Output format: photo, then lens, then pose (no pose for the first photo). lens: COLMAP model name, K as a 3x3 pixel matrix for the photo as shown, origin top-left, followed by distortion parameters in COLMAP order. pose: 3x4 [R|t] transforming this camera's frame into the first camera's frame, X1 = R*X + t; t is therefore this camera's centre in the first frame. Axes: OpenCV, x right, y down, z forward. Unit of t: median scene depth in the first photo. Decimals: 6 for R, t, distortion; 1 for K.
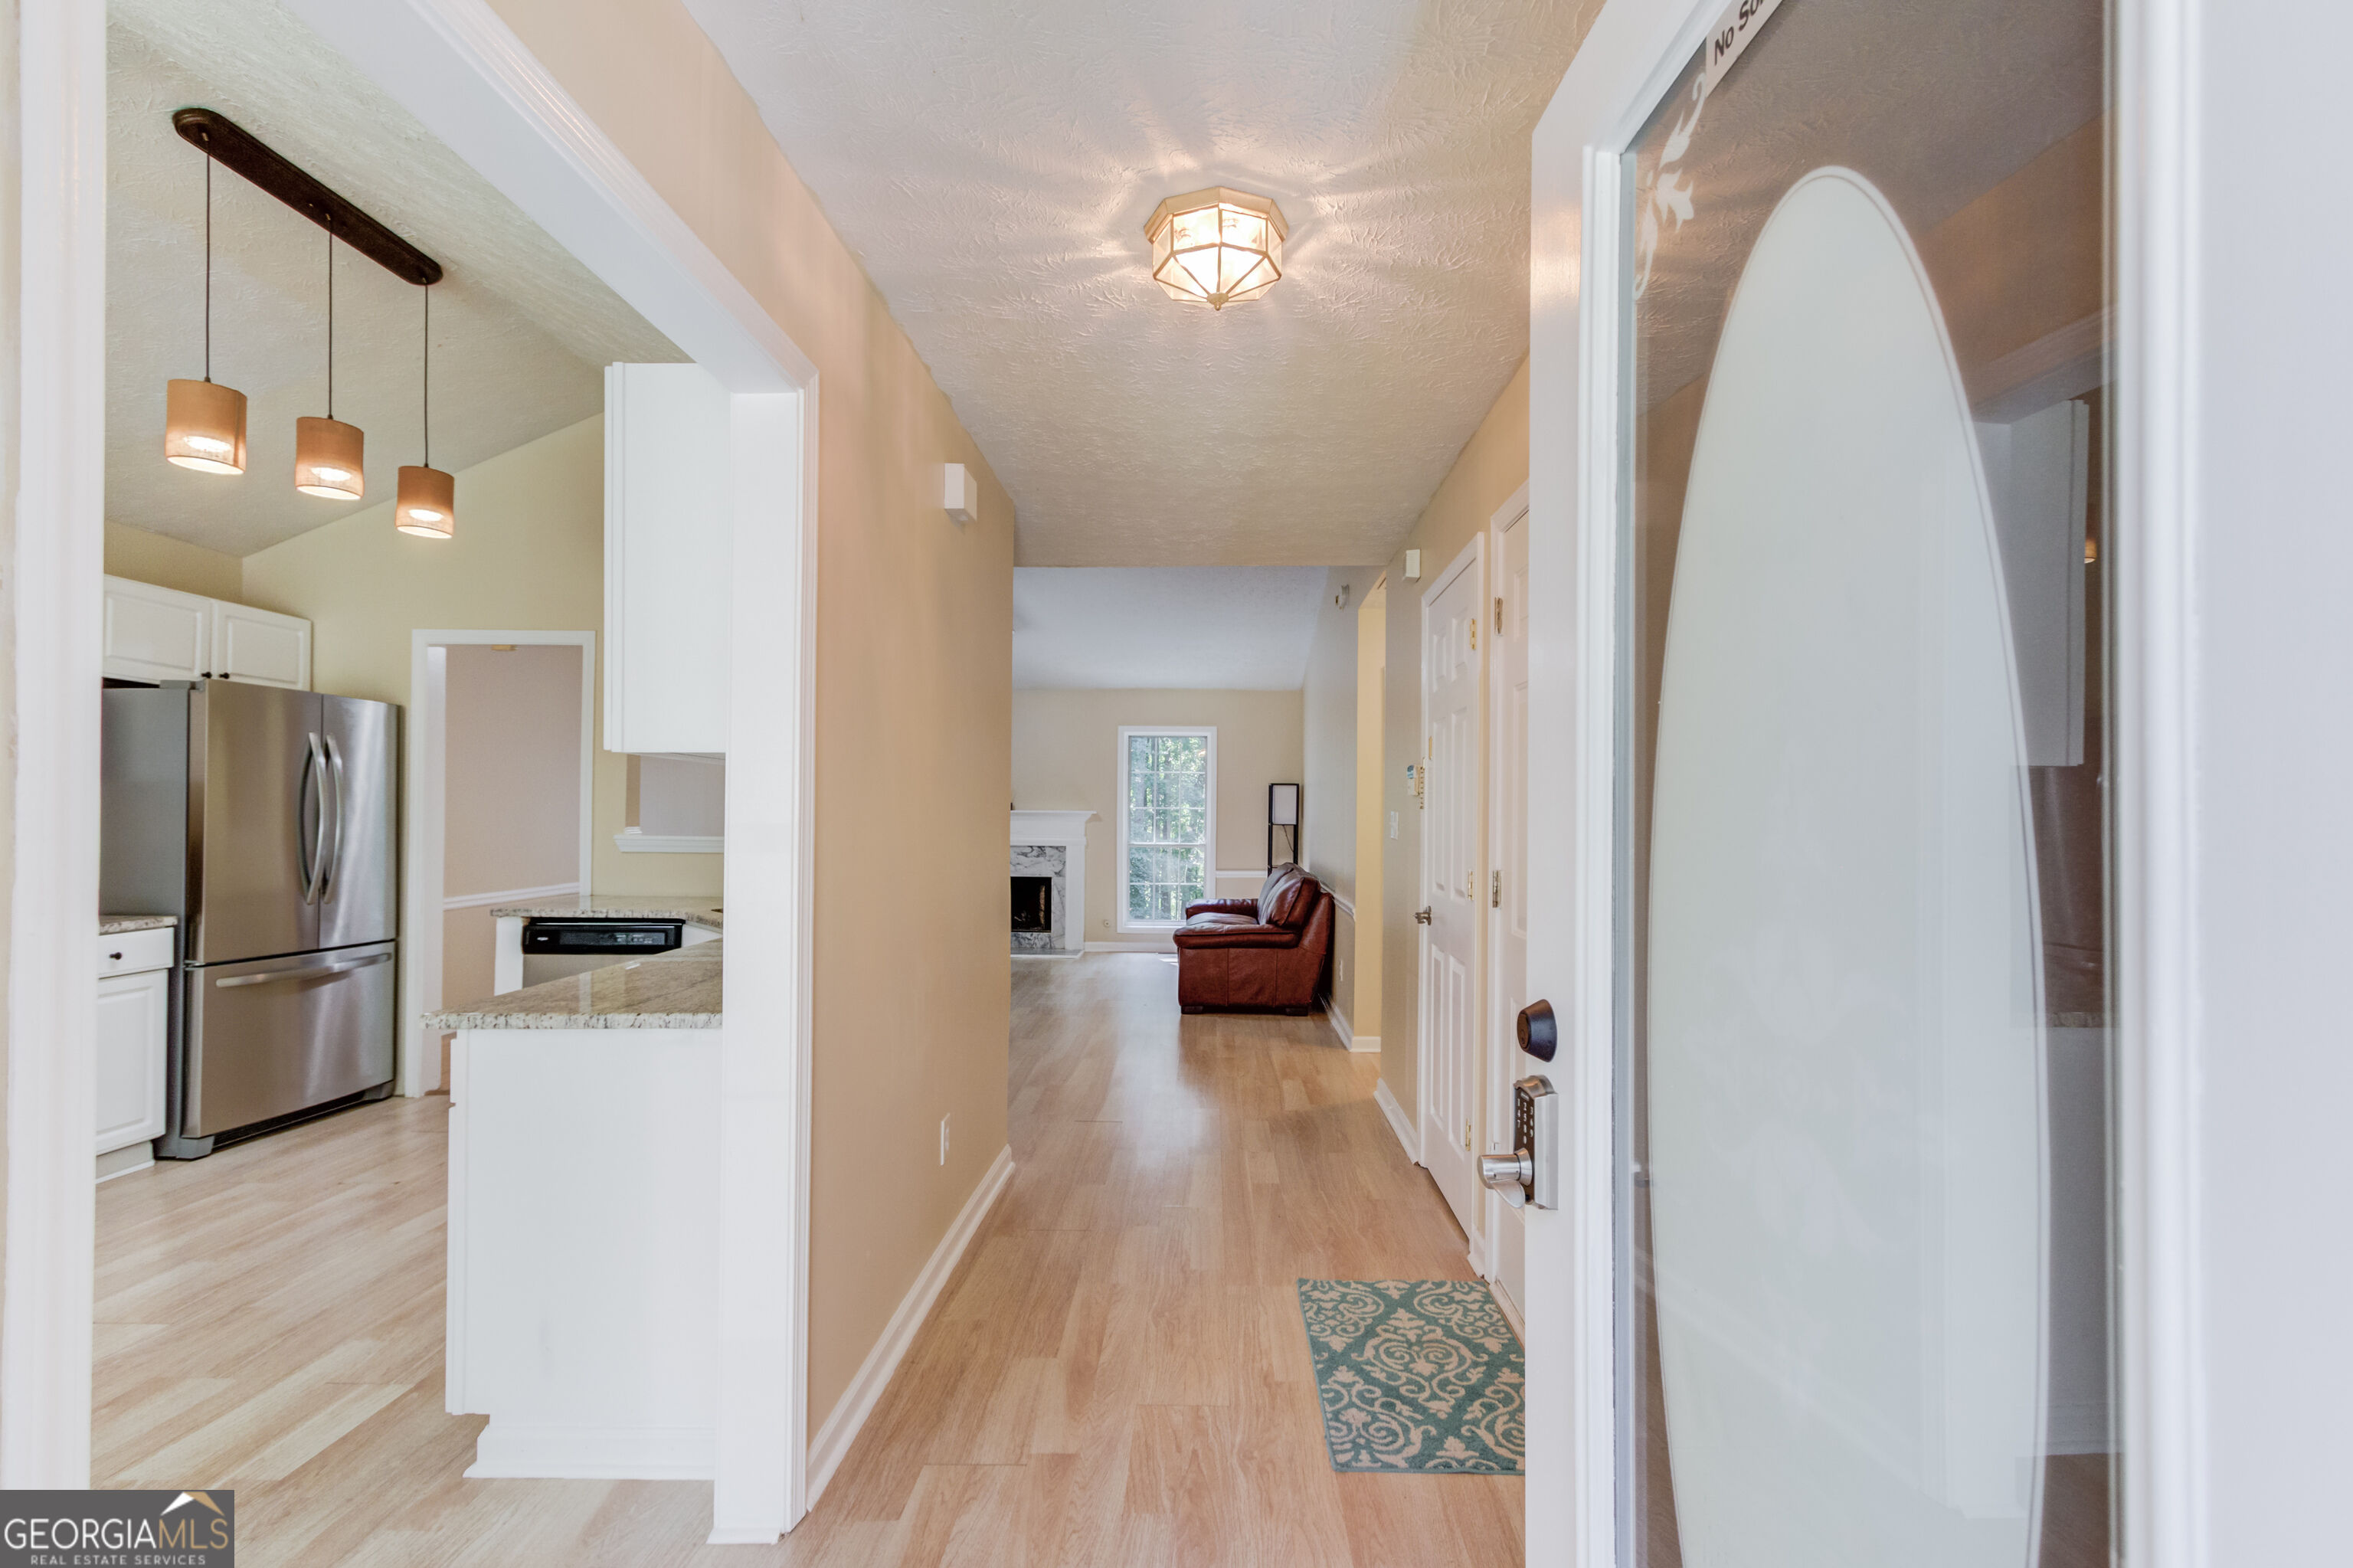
lens RADIAL K [[1112.2, 0, 1176.5], [0, 1112.2, 784.0], [0, 0, 1]] dist [-0.034055, 0.021874]
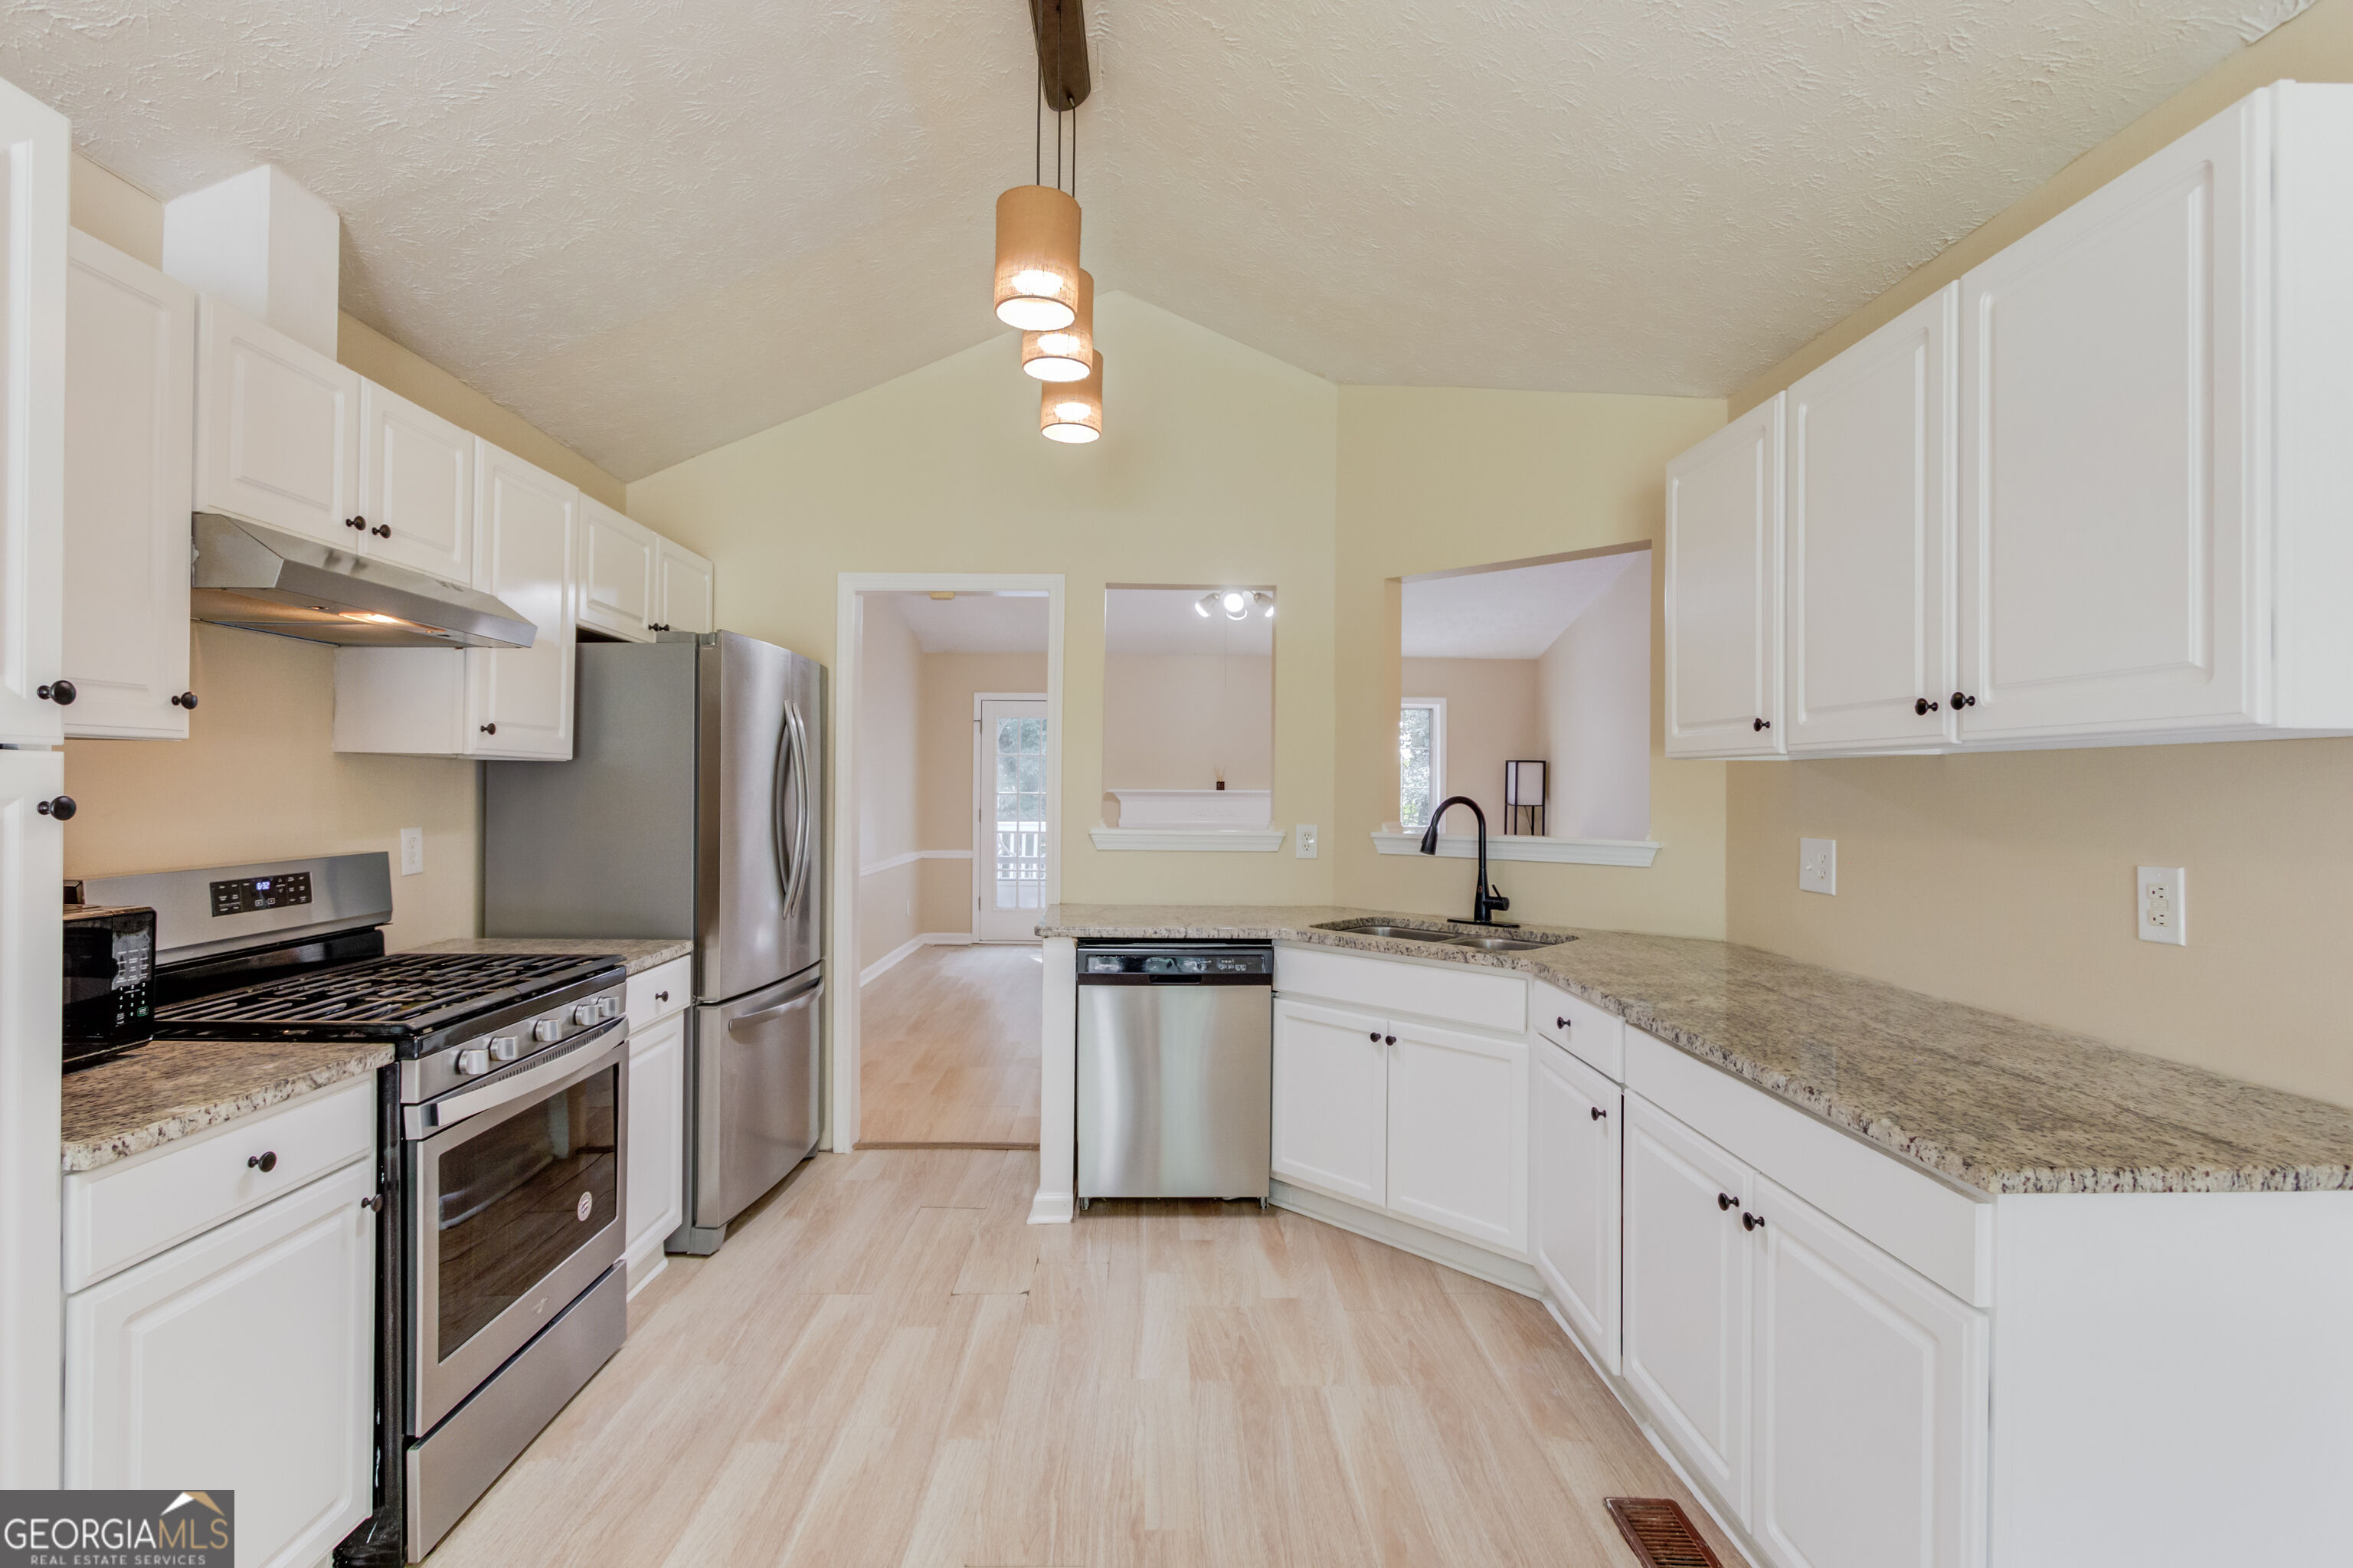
lens RADIAL K [[1112.2, 0, 1176.5], [0, 1112.2, 784.0], [0, 0, 1]] dist [-0.034055, 0.021874]
pose [[0.999398, 0.004497, 0.034396, -0.603020], [-0.005065, 0.999852, 0.016440, -0.003152], [-0.034317, -0.016605, 0.999273, 0.223882]]
